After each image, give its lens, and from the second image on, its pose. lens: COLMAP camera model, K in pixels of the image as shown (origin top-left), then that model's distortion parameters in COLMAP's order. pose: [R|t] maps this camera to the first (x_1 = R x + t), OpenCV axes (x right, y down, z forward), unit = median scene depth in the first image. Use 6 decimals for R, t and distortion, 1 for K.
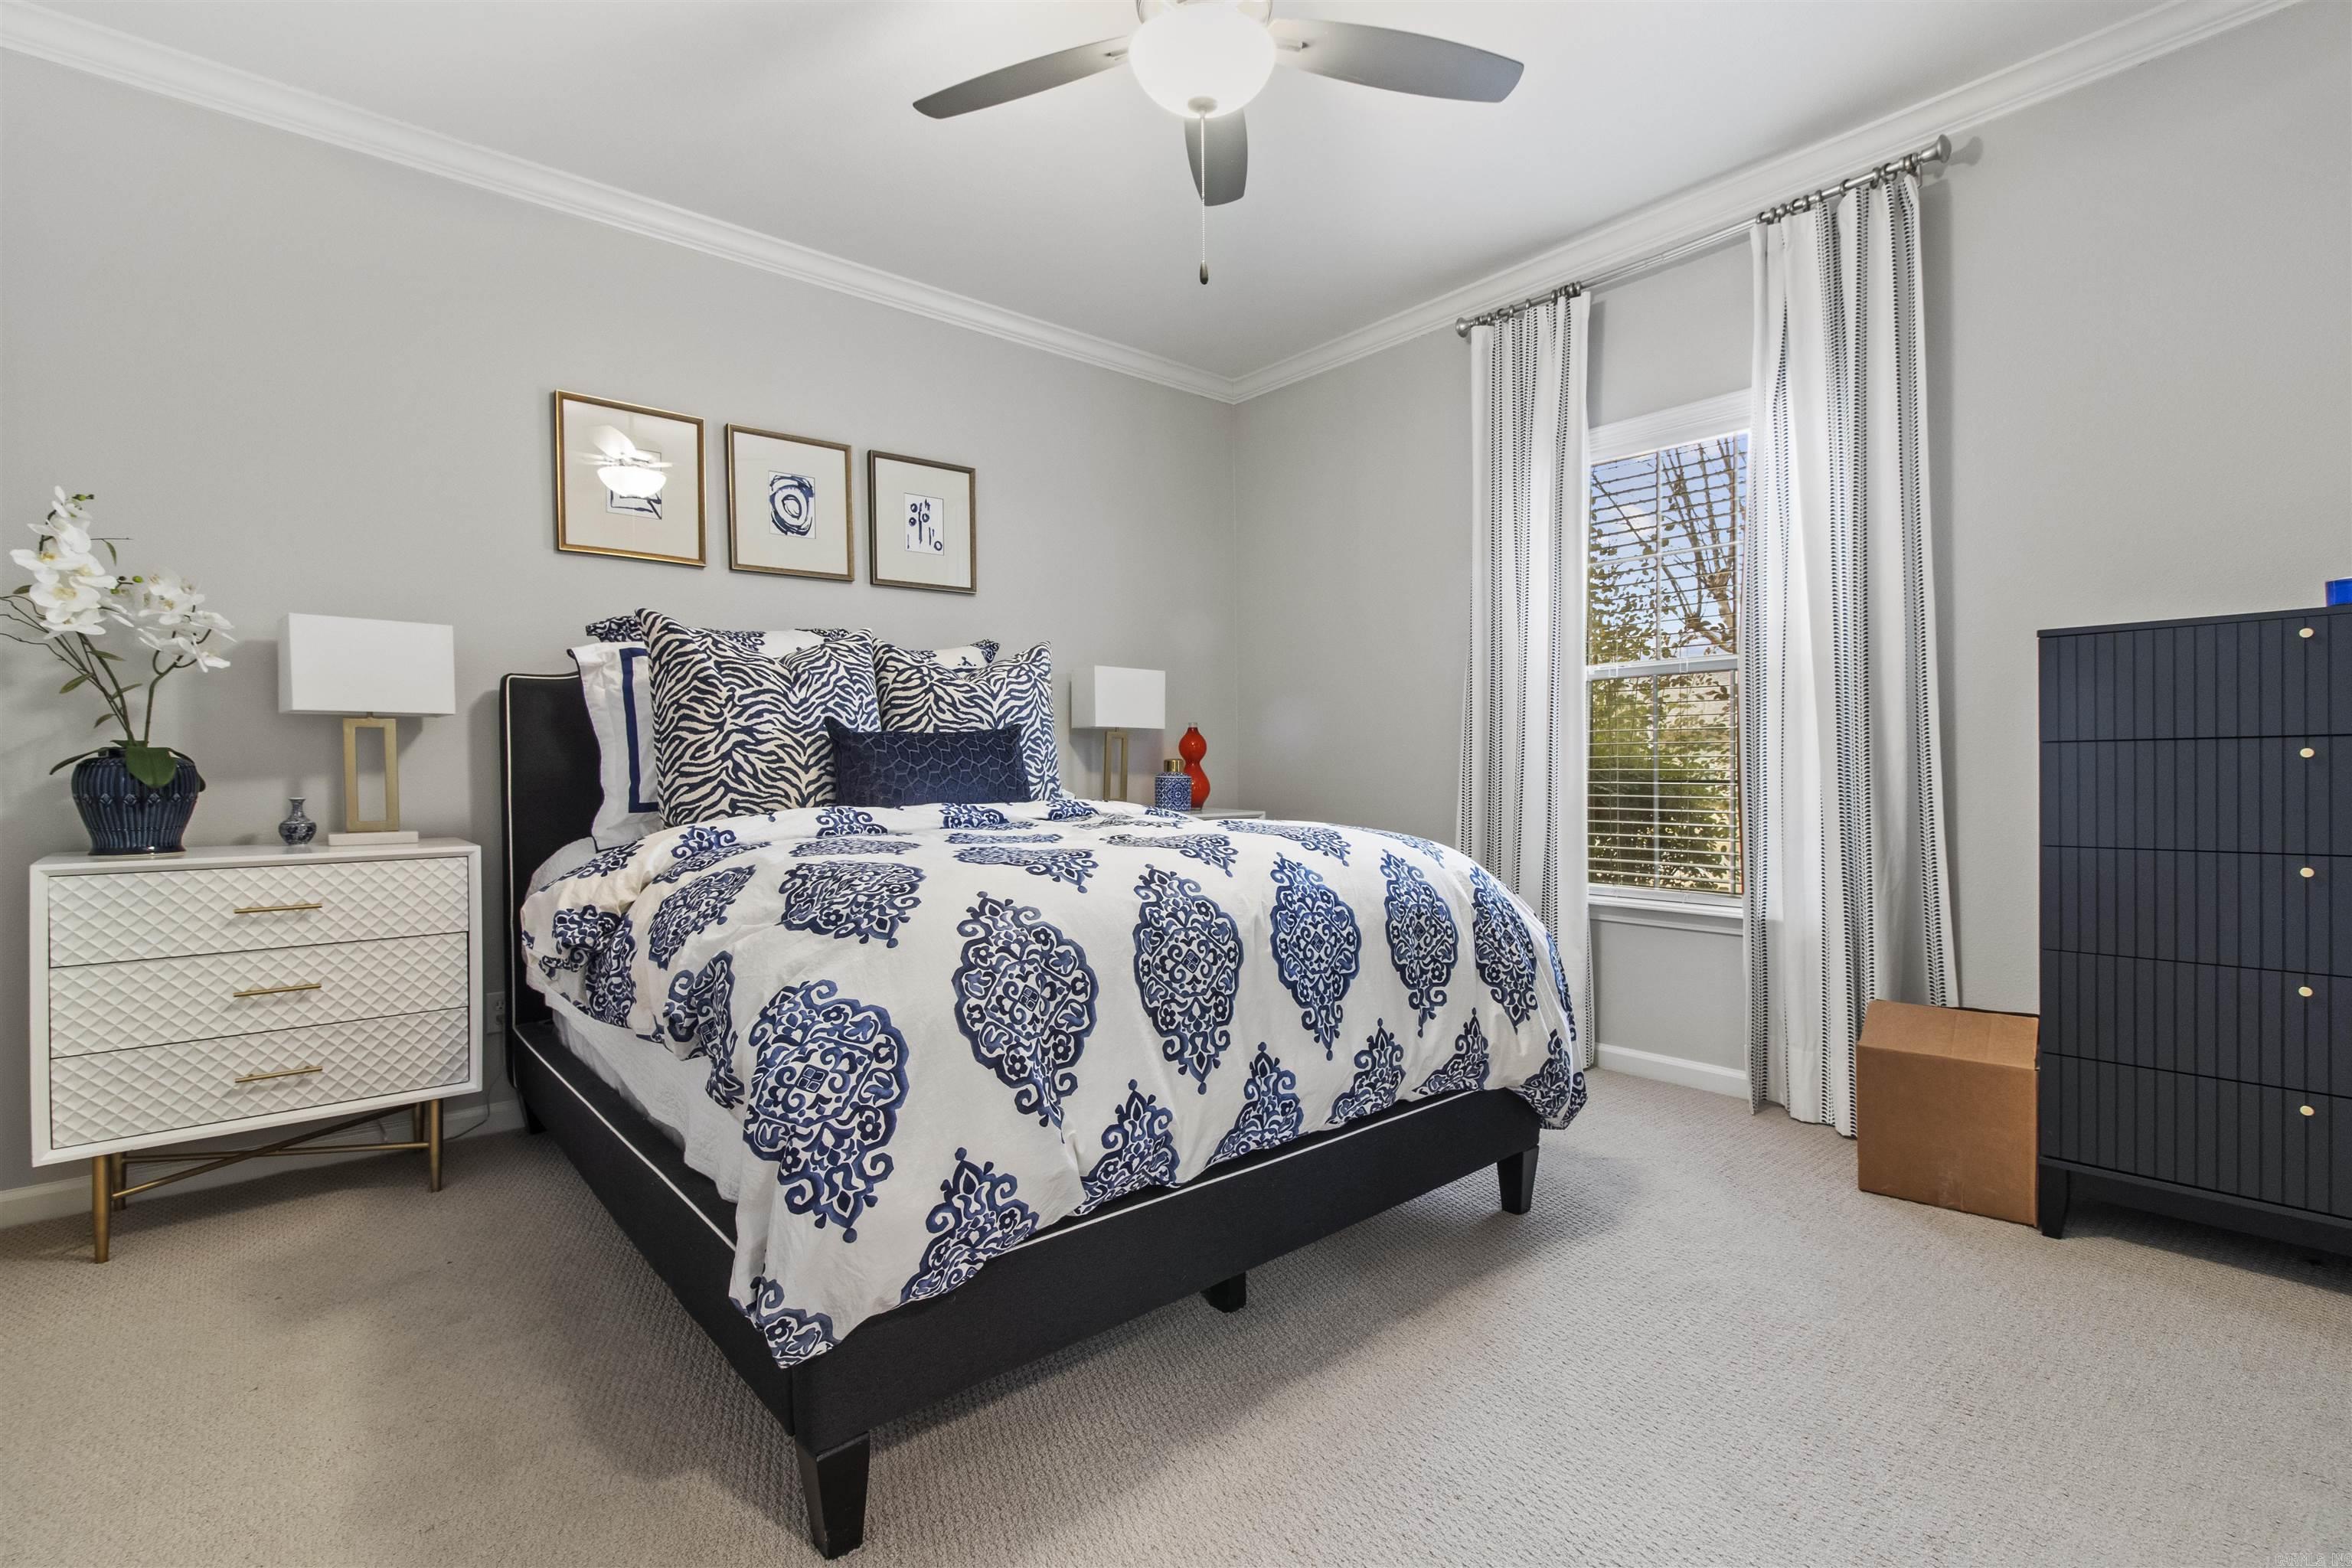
lens RADIAL K [[1095.6, 0, 1176.0], [0, 1095.6, 784.0], [0, 0, 1]] dist [-0.001118, 0.000168]
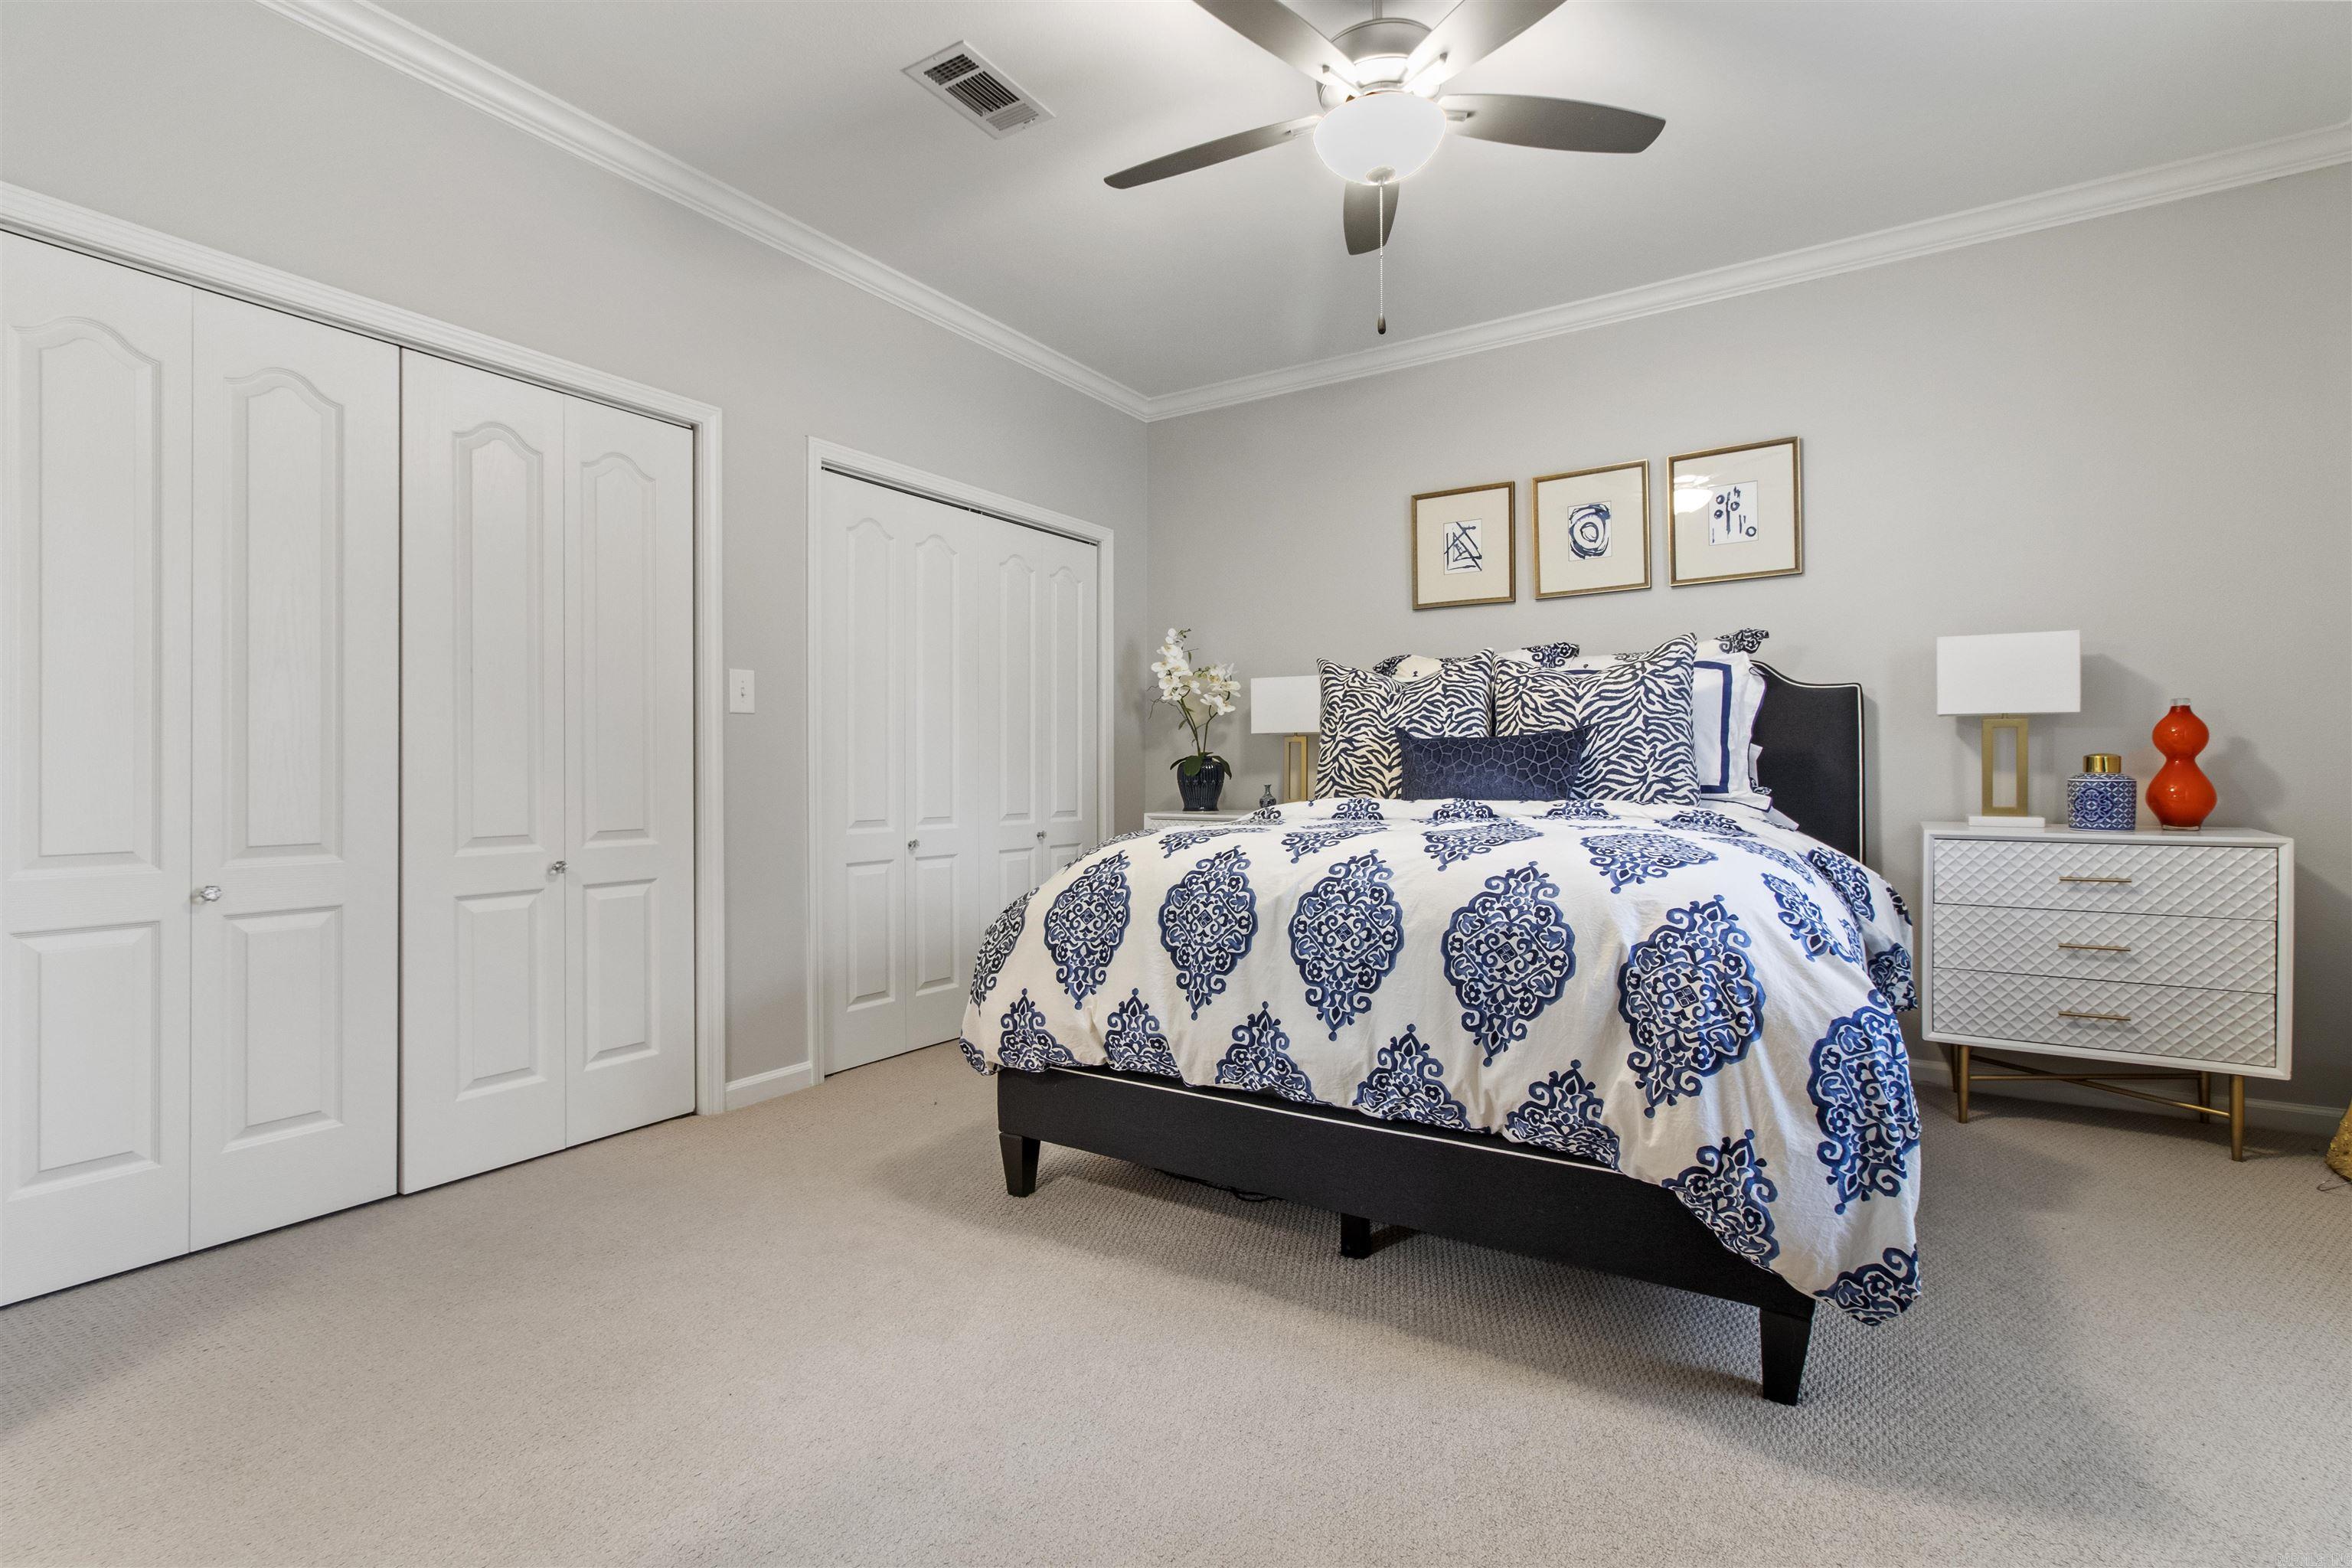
lens RADIAL K [[1065.8, 0, 1176.0], [0, 1065.8, 784.0], [0, 0, 1]] dist [0.001431, 0.000119]
pose [[0.287056, 0.017796, -0.957748, 0.805810], [-0.011689, 0.999818, 0.015074, -0.011597], [0.957842, 0.006868, 0.287212, 0.400210]]
